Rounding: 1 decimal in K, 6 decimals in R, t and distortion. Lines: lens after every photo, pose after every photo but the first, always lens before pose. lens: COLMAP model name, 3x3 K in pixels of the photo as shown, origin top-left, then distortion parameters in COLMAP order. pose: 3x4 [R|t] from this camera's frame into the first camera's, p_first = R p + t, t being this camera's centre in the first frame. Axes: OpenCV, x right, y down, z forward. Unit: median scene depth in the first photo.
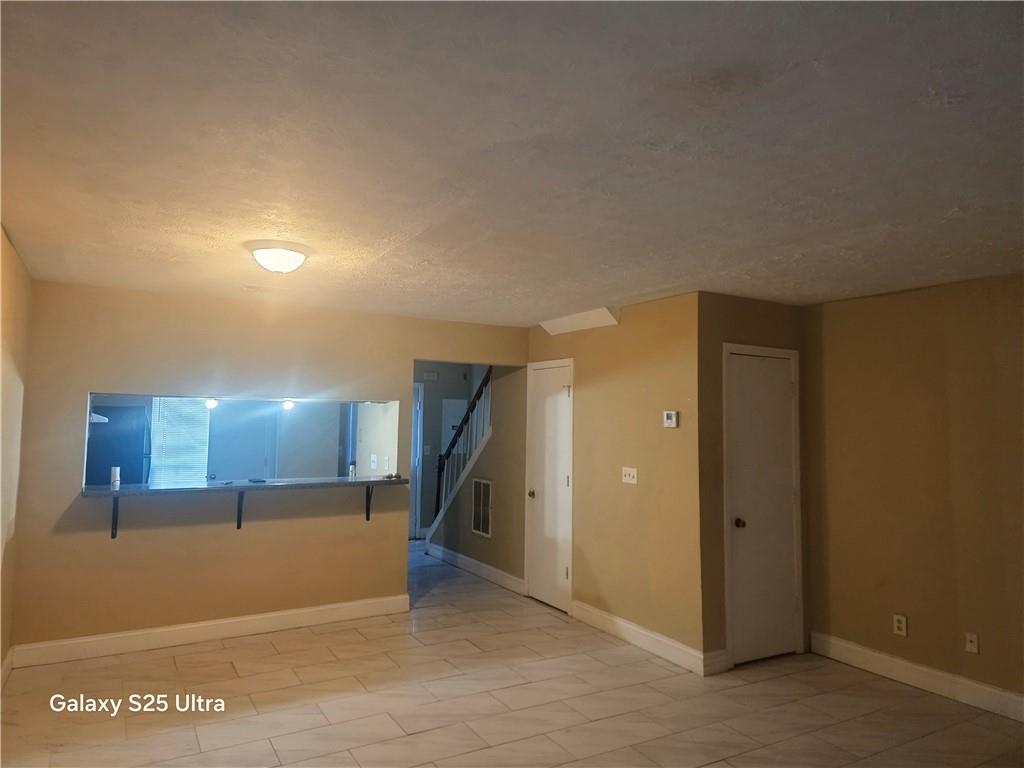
lens RADIAL K [[713.0, 0, 512.0], [0, 713.0, 384.0], [0, 0, 1]] dist [0.075473, -0.072090]
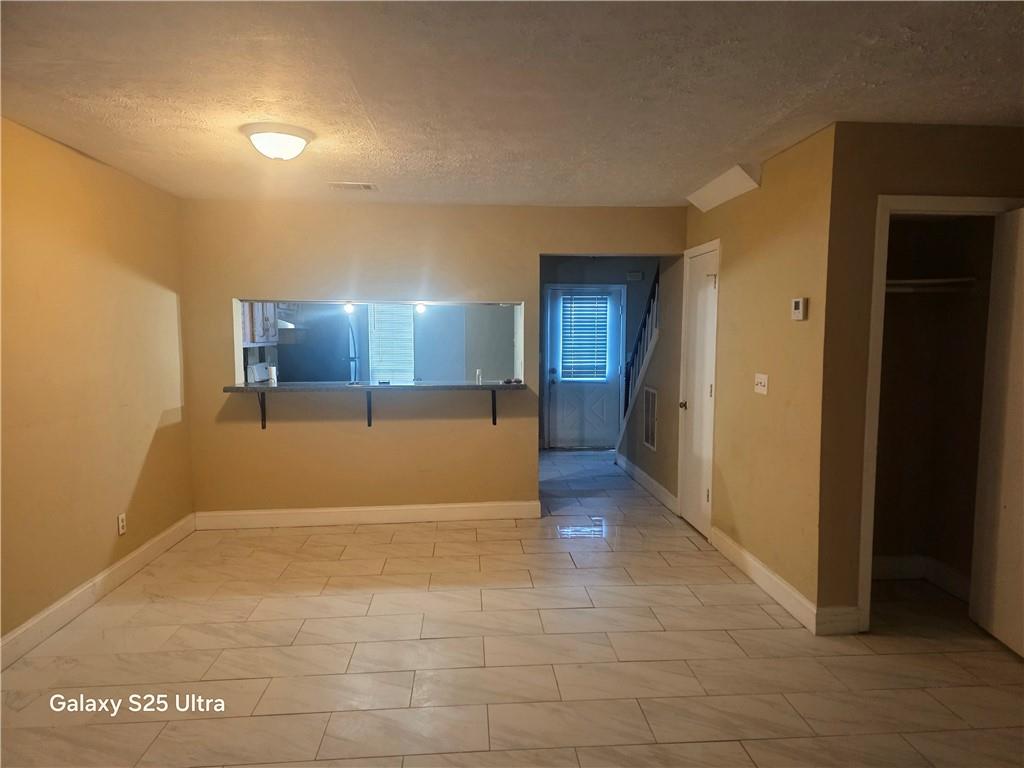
lens RADIAL K [[701.0, 0, 516.4], [0, 701.0, 414.7], [0, 0, 1]] dist [0.078925, -0.067926]
pose [[0.902072, 0.037414, -0.429960, 0.261308], [0.034210, 0.986902, 0.157651, 0.029015], [0.430227, -0.156922, 0.888977, 0.180806]]
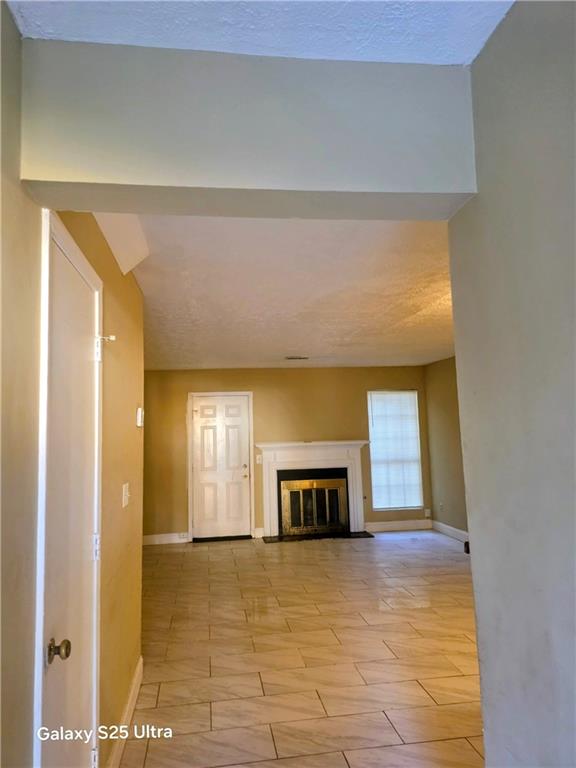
lens RADIAL K [[534.8, 0, 288.0], [0, 534.8, 384.0], [0, 0, 1]] dist [0.075473, -0.072090]
pose [[-0.932688, 0.050282, 0.357162, -0.185928], [0.001170, 0.990652, -0.136410, 0.092586], [-0.360682, -0.126810, -0.924028, 1.474497]]
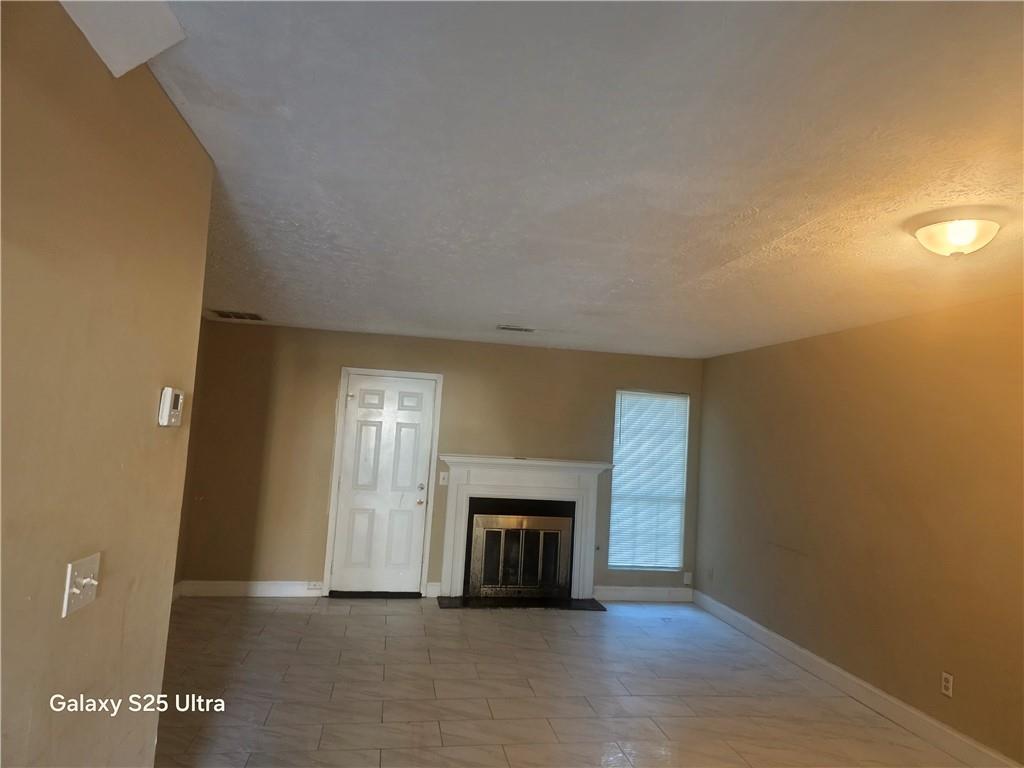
lens RADIAL K [[701.0, 0, 516.4], [0, 701.0, 414.7], [0, 0, 1]] dist [0.078925, -0.067926]
pose [[-0.938738, -0.059234, 0.339502, -0.113727], [-0.089048, 0.993355, -0.072907, 0.059410], [-0.332927, -0.098672, -0.937776, 1.247512]]
